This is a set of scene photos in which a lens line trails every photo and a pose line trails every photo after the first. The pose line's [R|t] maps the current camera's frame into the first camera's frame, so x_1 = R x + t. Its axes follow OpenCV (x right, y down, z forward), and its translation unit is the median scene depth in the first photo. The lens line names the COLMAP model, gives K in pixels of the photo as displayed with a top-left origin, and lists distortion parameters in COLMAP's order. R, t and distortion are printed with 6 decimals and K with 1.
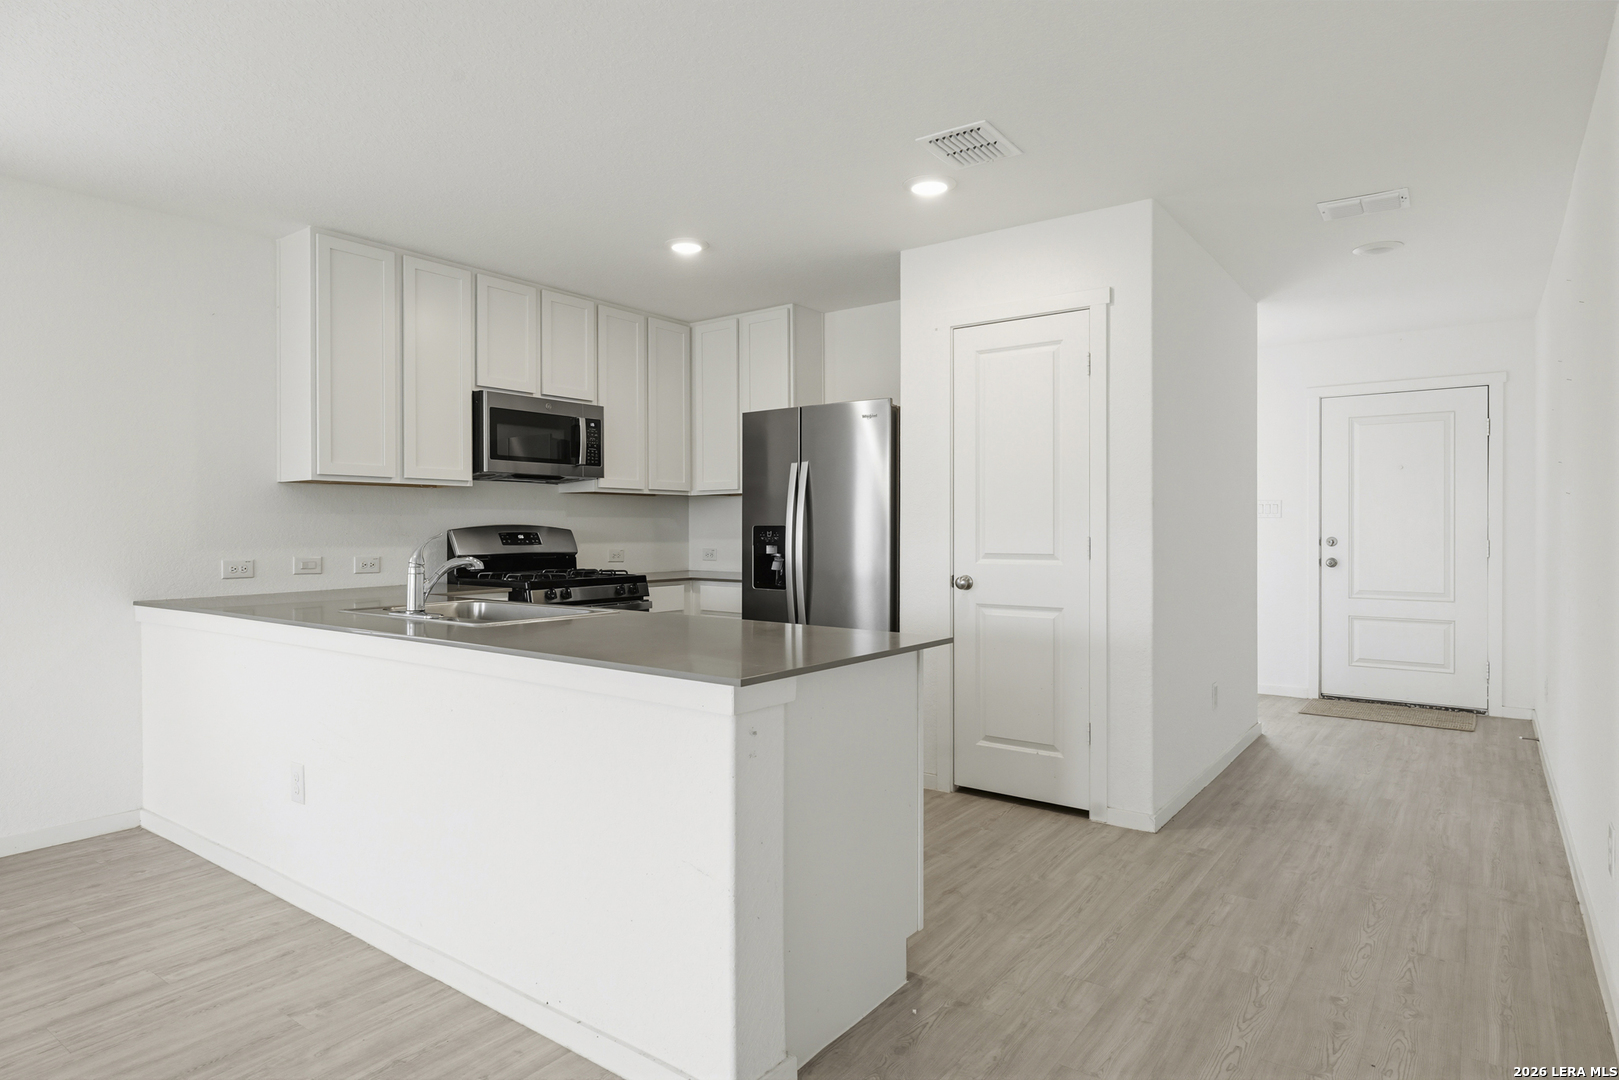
lens RADIAL K [[901.8, 0, 809.5], [0, 901.8, 540.0], [0, 0, 1]] dist [0.001590, 0.000269]
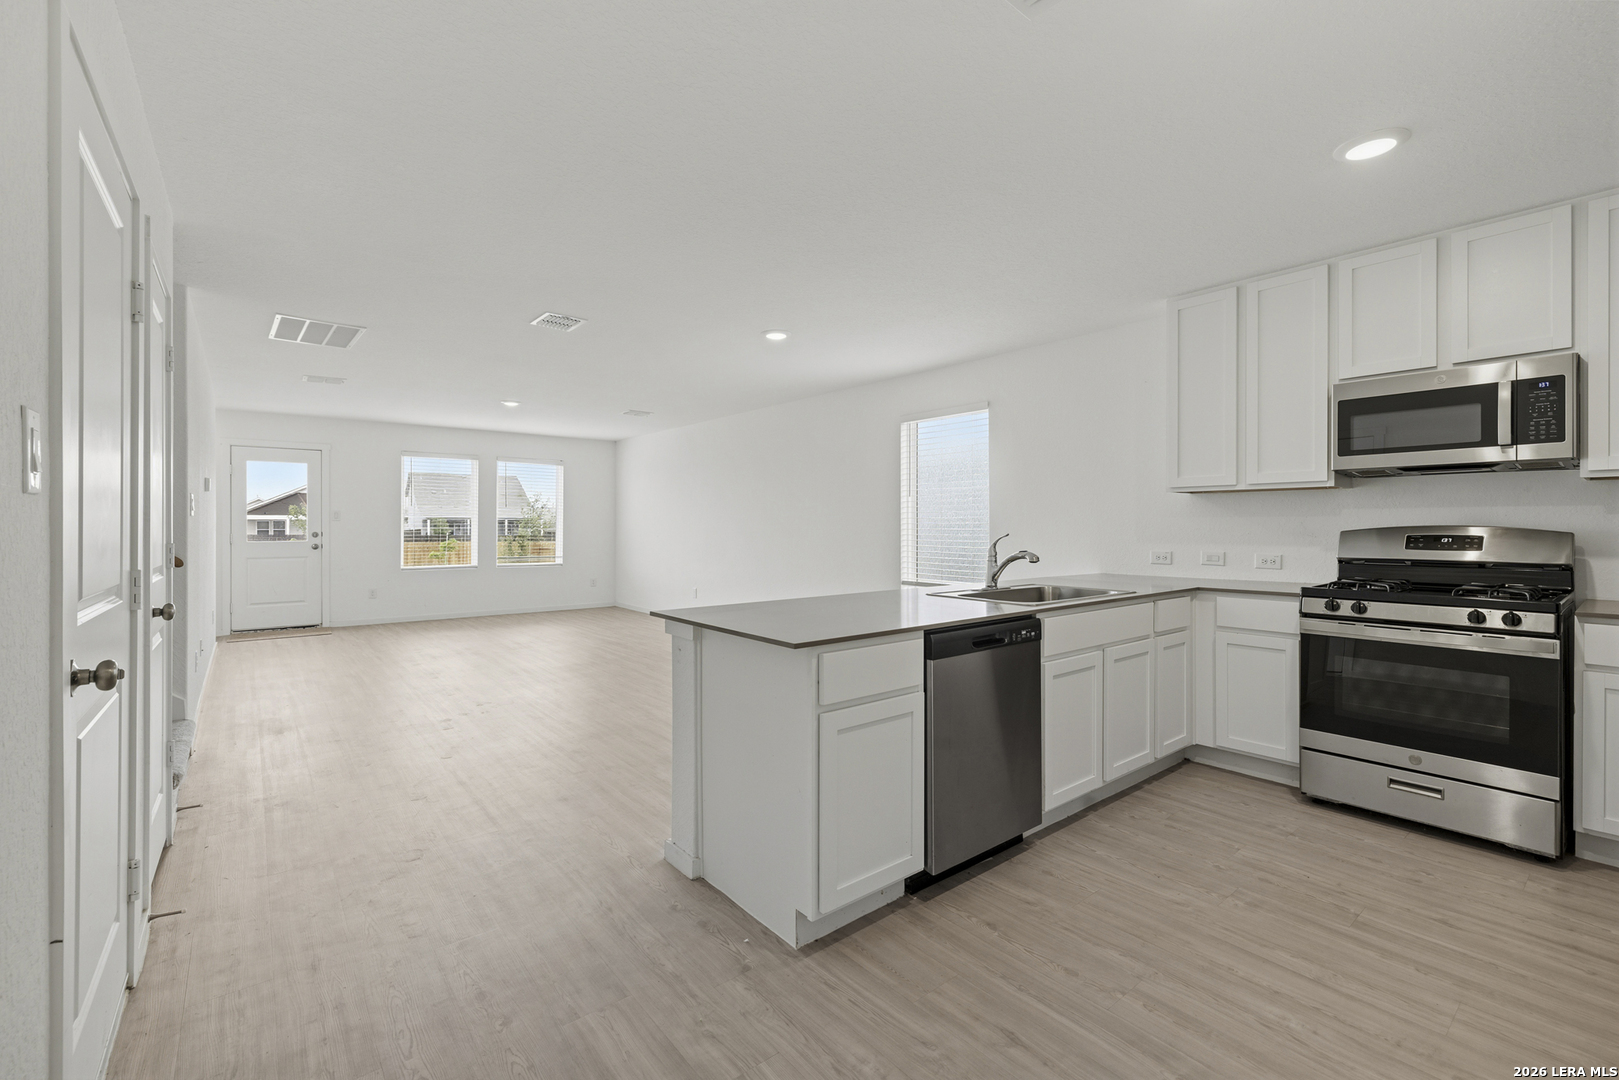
lens RADIAL K [[691.8, 0, 809.5], [0, 691.8, 540.0], [0, 0, 1]] dist [0.003779, 0.000404]
pose [[-0.246730, 0.022597, -0.968821, 0.494191], [-0.011195, 0.999595, 0.026166, -0.015654], [0.969019, 0.017302, -0.246378, 0.660737]]
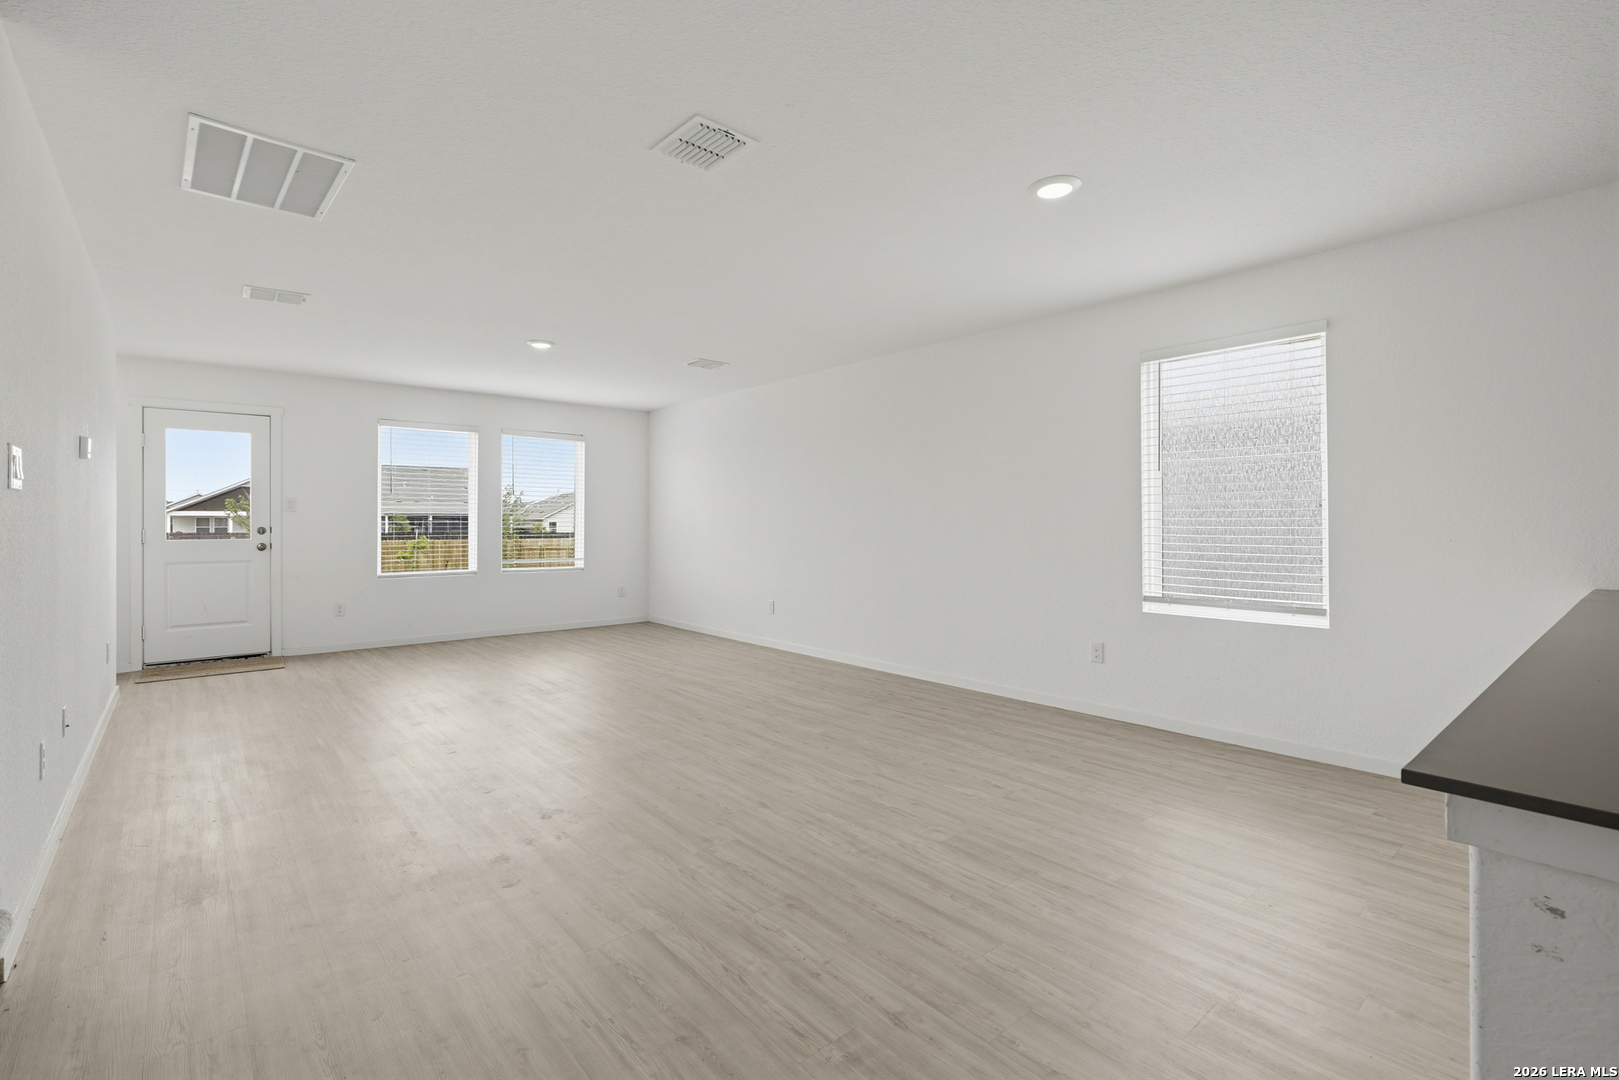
lens RADIAL K [[724.1, 0, 805.2], [0, 724.1, 534.8], [0, 0, 1]] dist [-0.002602, -0.000025]
pose [[-0.221699, 0.019862, -0.974913, 0.178543], [-0.009485, 0.999701, 0.022524, -0.000793], [0.975069, 0.014241, -0.221444, 0.286577]]
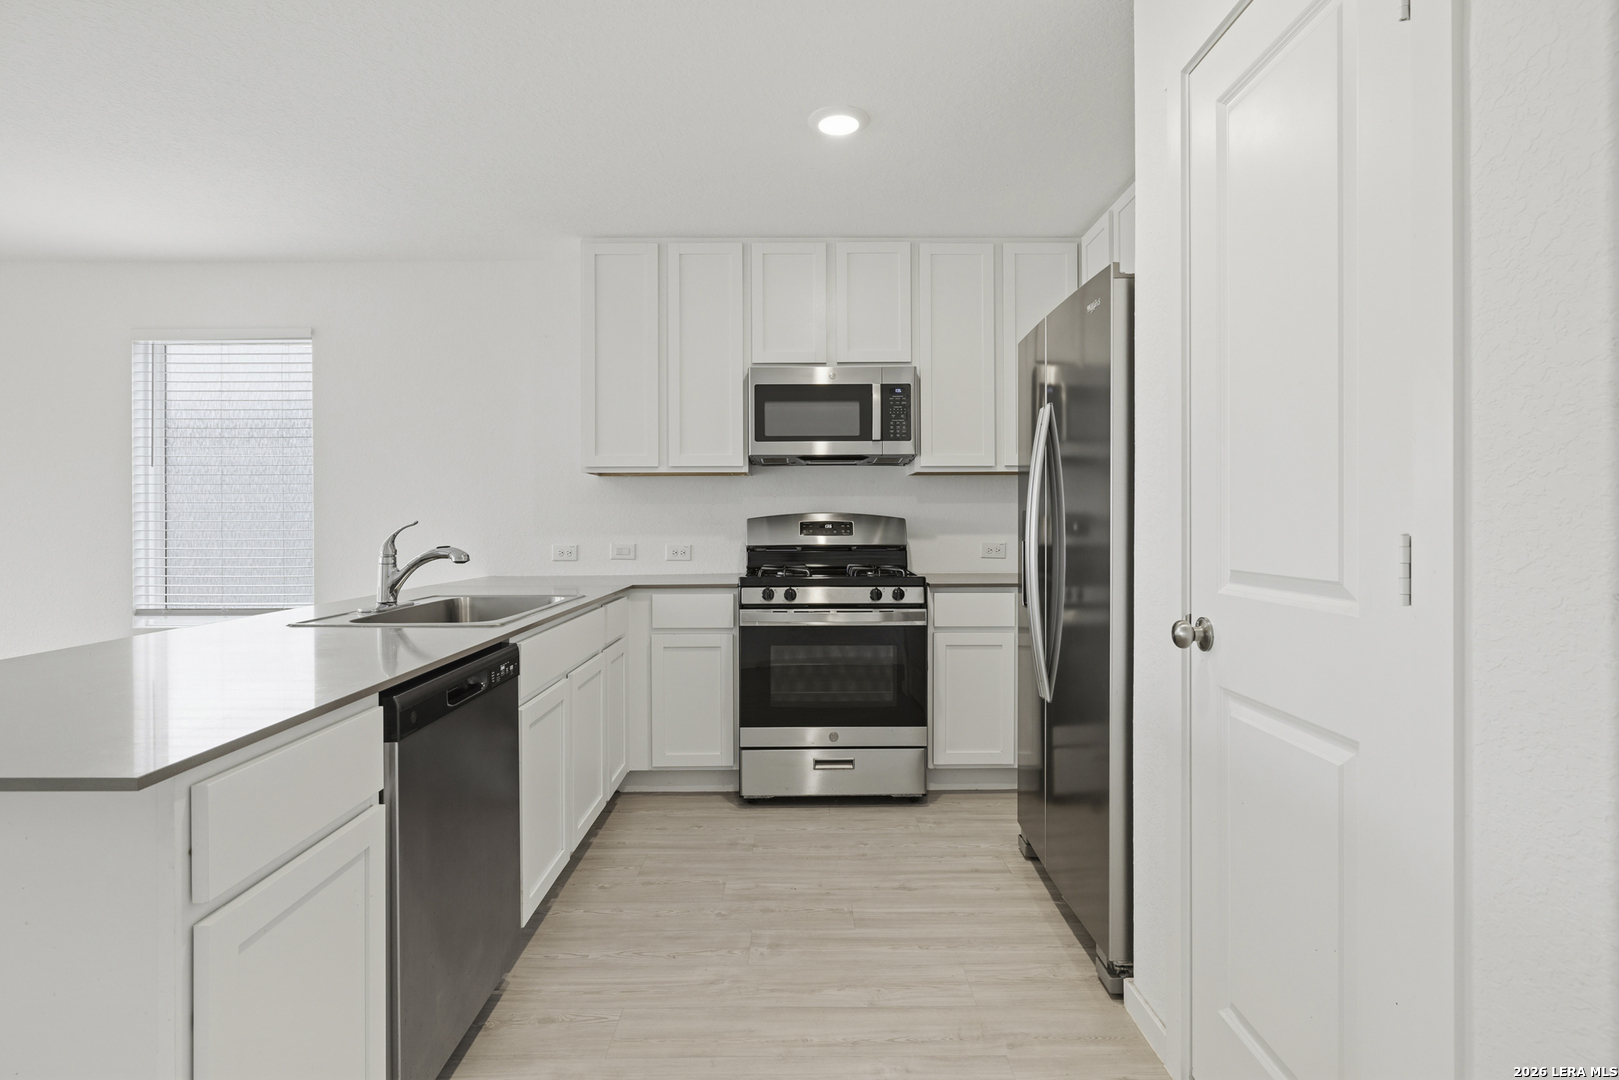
lens RADIAL K [[811.2, 0, 811.0], [0, 811.2, 525.9], [0, 0, 1]] dist [-0.002691, -0.000049]
pose [[0.602101, 0.004566, -0.798407, 0.348762], [-0.007594, 0.999971, -0.000007, -0.004368], [0.798383, 0.006067, 0.602119, 0.562706]]
